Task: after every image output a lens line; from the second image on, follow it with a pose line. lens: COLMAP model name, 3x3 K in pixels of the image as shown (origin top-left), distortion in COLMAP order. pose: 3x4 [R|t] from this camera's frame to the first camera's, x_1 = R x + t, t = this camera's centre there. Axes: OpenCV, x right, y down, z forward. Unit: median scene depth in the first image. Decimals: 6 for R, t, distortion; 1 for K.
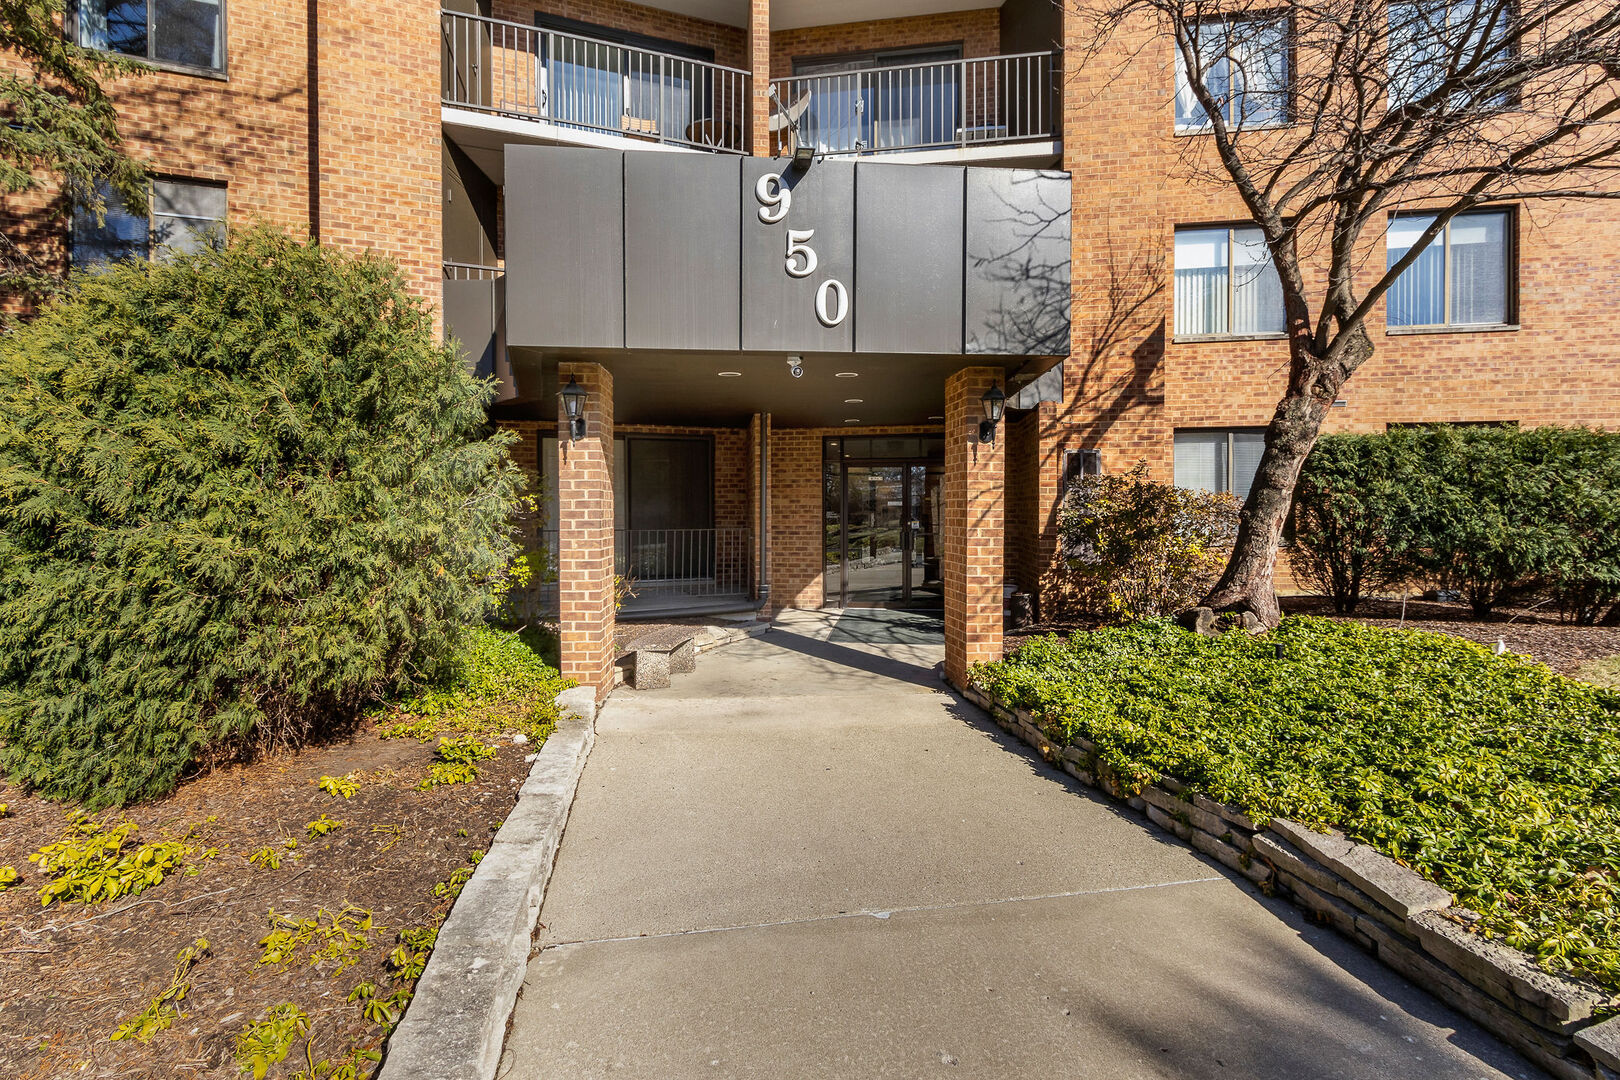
lens RADIAL K [[787.1, 0, 767.0], [0, 787.1, 512.7], [0, 0, 1]] dist [0.000218, -0.000794]
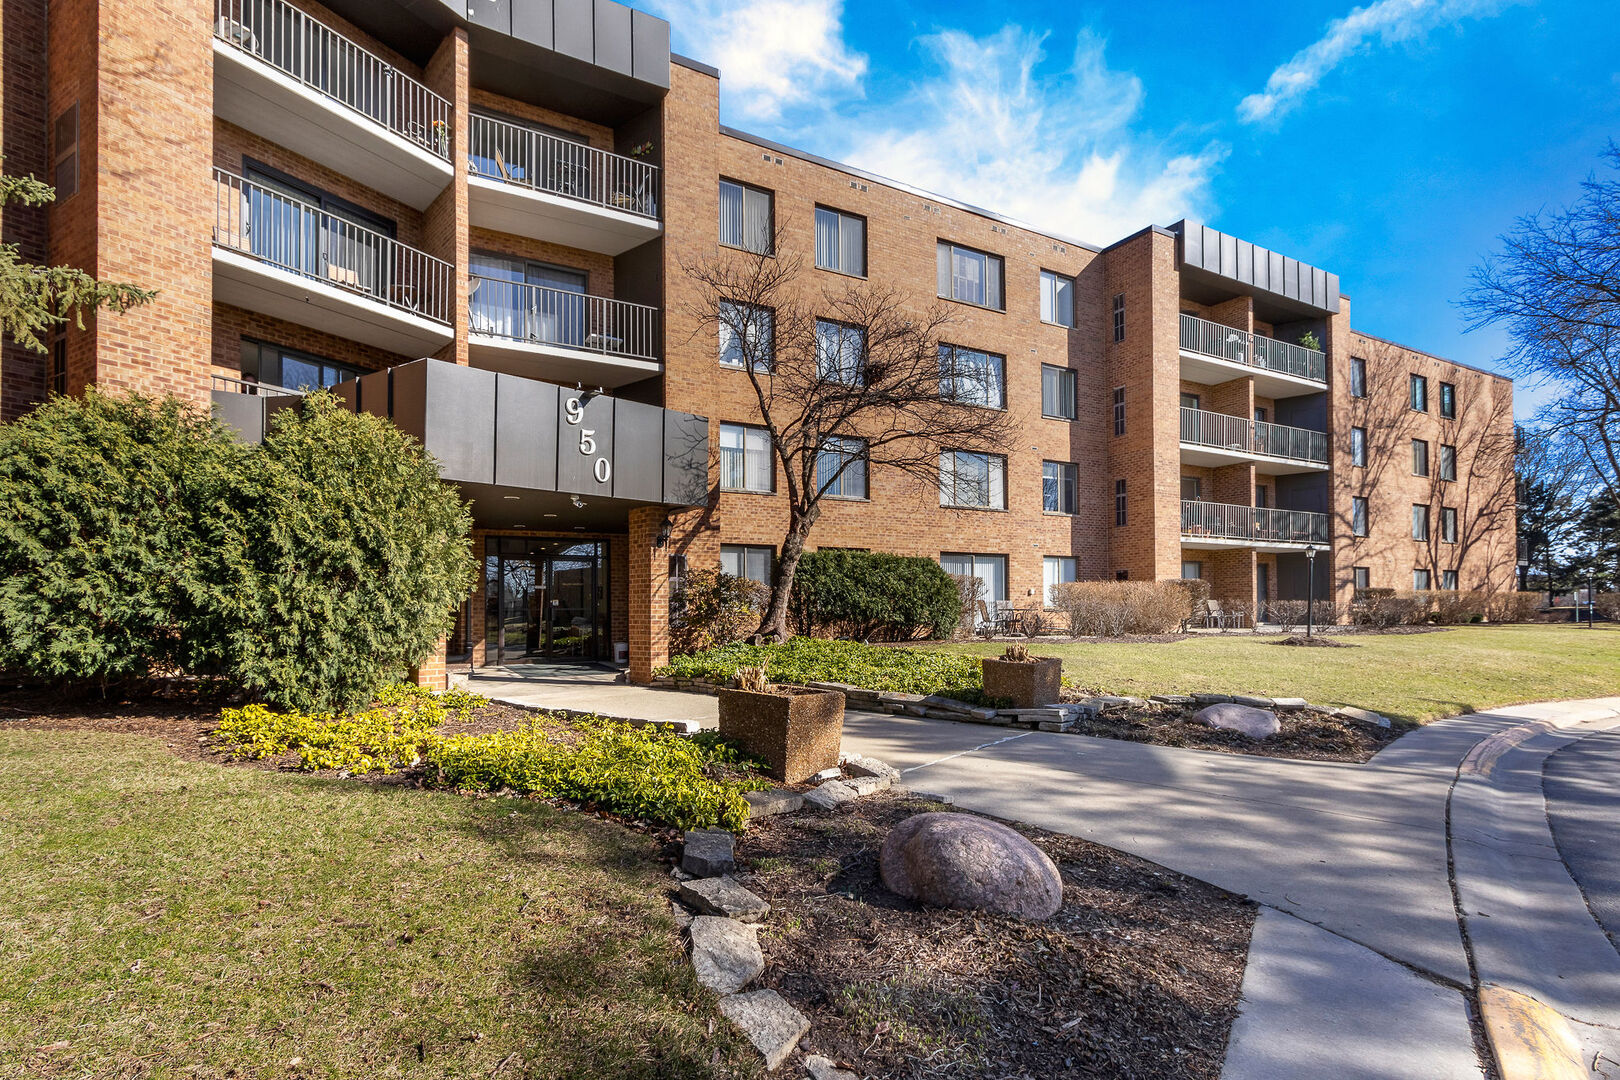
lens RADIAL K [[765.0, 0, 808.7], [0, 765.0, 578.5], [0, 0, 1]] dist [0.003020, 0.000467]
pose [[0.777680, 0.021078, 0.628307, -0.445194], [0.008754, 0.998978, -0.044349, 0.050319], [-0.628600, 0.039989, 0.776700, -0.471321]]
